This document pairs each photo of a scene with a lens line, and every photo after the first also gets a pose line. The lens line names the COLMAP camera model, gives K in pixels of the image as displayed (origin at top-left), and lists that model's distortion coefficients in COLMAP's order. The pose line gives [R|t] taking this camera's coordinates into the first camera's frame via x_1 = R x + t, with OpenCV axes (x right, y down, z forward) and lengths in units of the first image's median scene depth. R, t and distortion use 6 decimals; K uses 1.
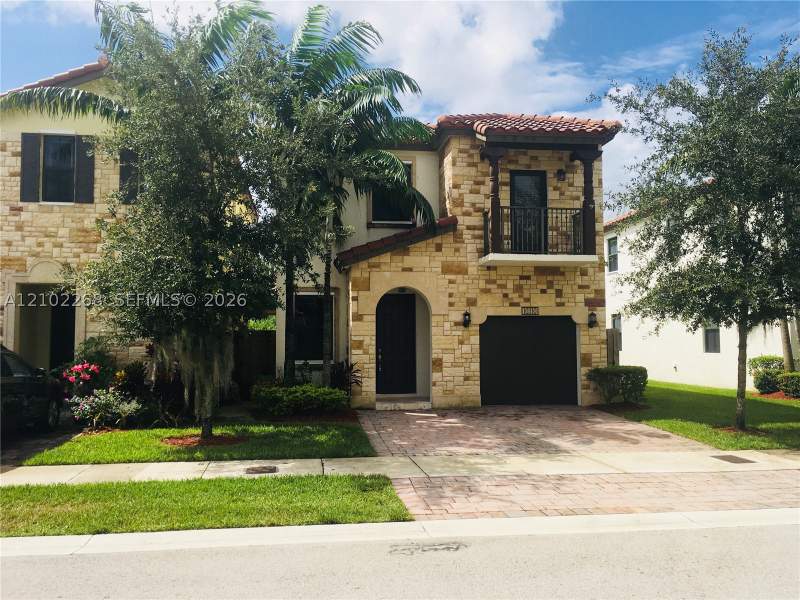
lens RADIAL K [[671.0, 0, 397.6], [0, 671.0, 299.3], [0, 0, 1]] dist [0.066661, -0.096683]
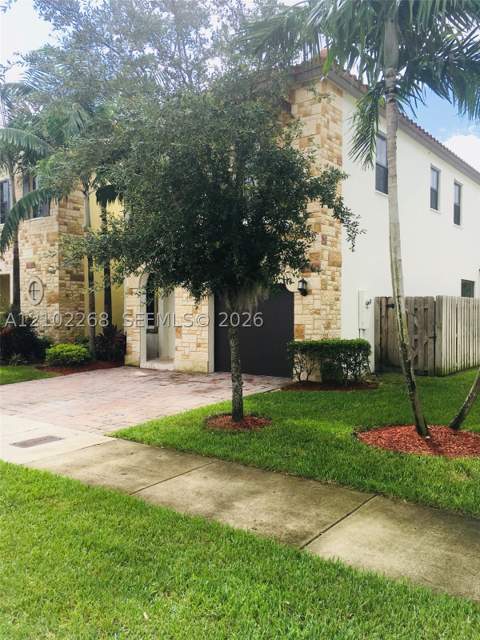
lens RADIAL K [[536.8, 0, 240.0], [0, 536.8, 320.0], [0, 0, 1]] dist [0.066661, -0.096683]
pose [[0.708238, 0.016230, -0.705787, 0.751497], [0.042206, 0.996974, 0.065279, 0.023880], [0.704711, -0.076022, 0.705410, 0.439783]]
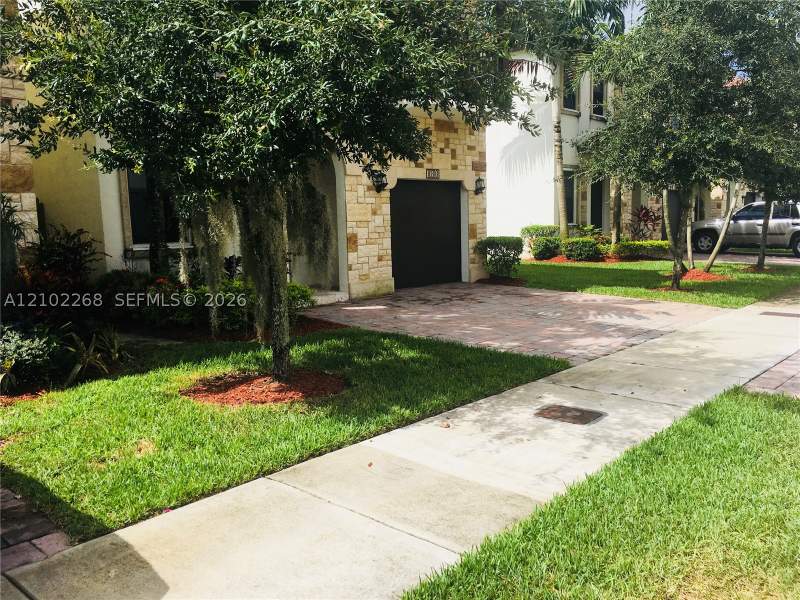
lens RADIAL K [[671.0, 0, 397.6], [0, 671.0, 299.3], [0, 0, 1]] dist [0.066661, -0.096683]
pose [[0.760350, -0.090786, 0.643137, -0.391070], [-0.021585, 0.986104, 0.164719, 0.034509], [-0.649154, -0.139126, 0.747825, 0.386571]]
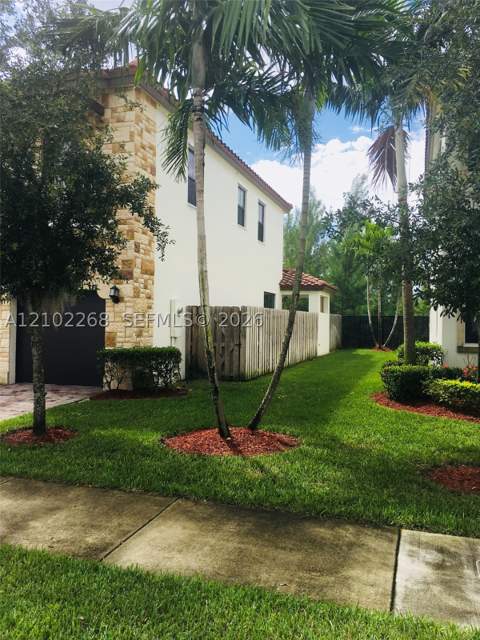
lens RADIAL K [[536.8, 0, 240.0], [0, 536.8, 320.0], [0, 0, 1]] dist [0.066661, -0.096683]
pose [[0.901815, 0.017112, -0.431784, 0.758256], [0.009487, 0.998191, 0.059374, 0.023972], [0.432019, -0.057640, 0.900021, 0.441003]]
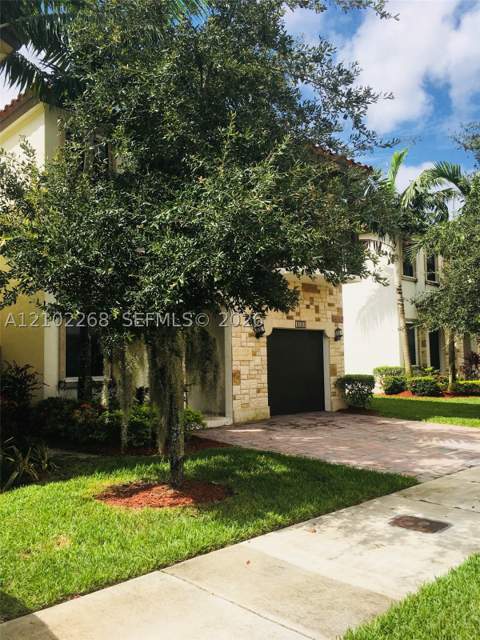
lens RADIAL K [[536.8, 0, 240.0], [0, 536.8, 320.0], [0, 0, 1]] dist [0.066661, -0.096683]
pose [[0.798542, 0.038811, 0.600686, -0.392333], [-0.028125, 0.999235, -0.027174, 0.036379], [-0.601281, 0.004806, 0.799023, 0.384711]]
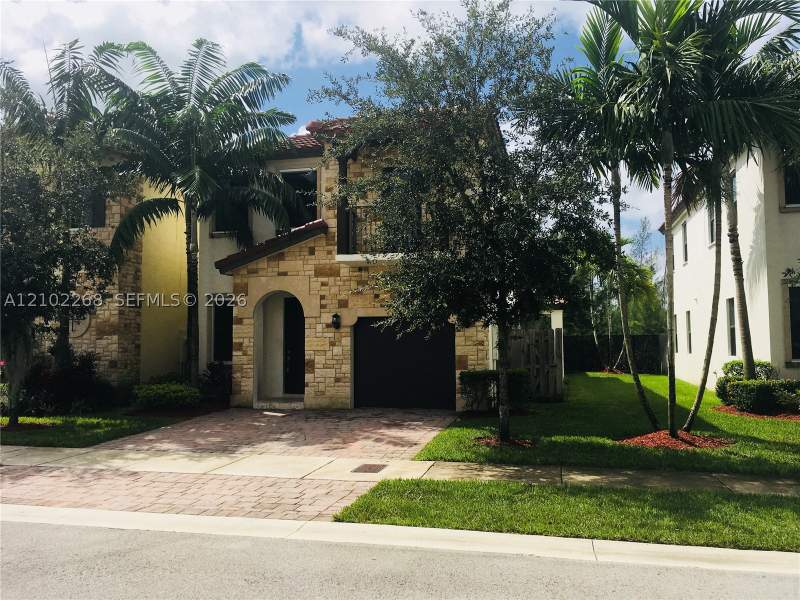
lens RADIAL K [[671.0, 0, 397.6], [0, 671.0, 299.3], [0, 0, 1]] dist [0.066661, -0.096683]
pose [[0.931277, -0.025321, -0.363431, 0.550386], [0.024626, 0.999675, -0.006547, 0.006004], [0.363478, -0.002853, 0.931598, 0.096922]]
